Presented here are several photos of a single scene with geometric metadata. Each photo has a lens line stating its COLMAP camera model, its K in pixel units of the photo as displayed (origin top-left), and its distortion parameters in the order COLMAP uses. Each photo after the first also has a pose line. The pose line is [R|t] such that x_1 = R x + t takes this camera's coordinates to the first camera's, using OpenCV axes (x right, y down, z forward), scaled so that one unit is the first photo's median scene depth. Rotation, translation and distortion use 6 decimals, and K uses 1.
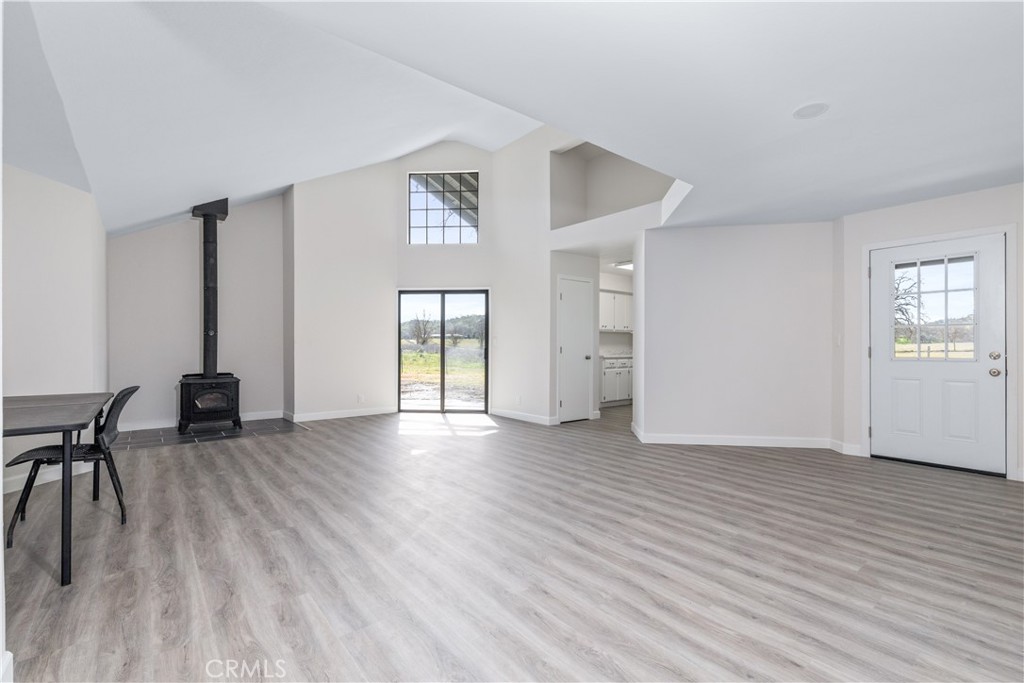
lens RADIAL K [[461.3, 0, 512.9], [0, 461.3, 344.6], [0, 0, 1]] dist [0.010069, -0.002132]
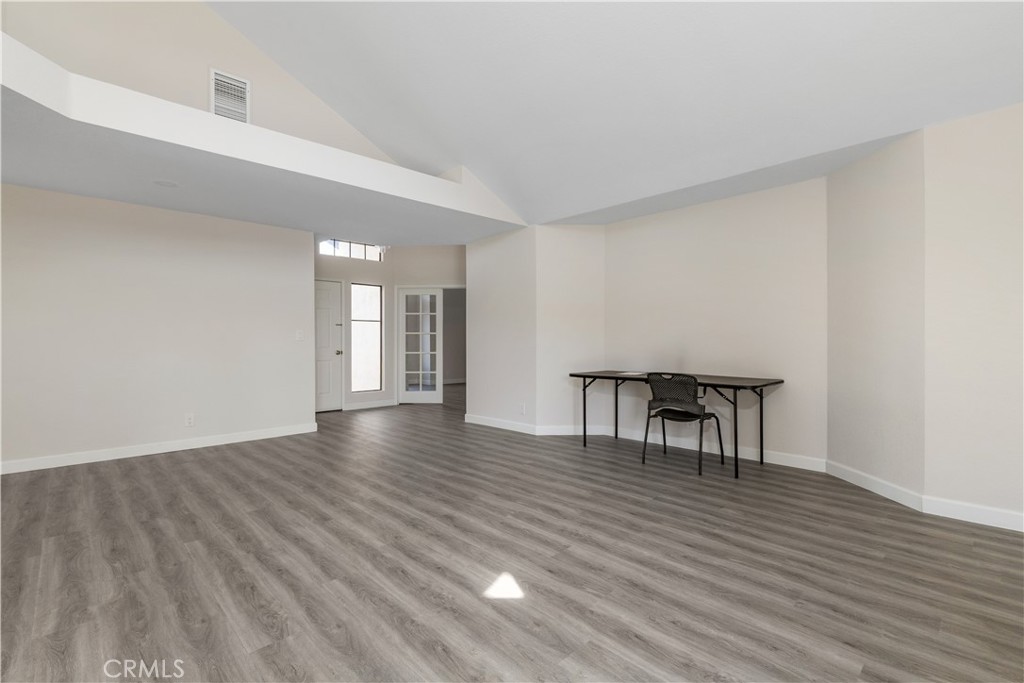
lens RADIAL K [[461.3, 0, 510.4], [0, 461.3, 342.2], [0, 0, 1]] dist [0.010069, -0.002132]
pose [[-0.995965, 0.002713, -0.089696, -0.242393], [0.003353, 0.999970, -0.006987, 0.014286], [0.089675, -0.007260, -0.995945, 1.929708]]
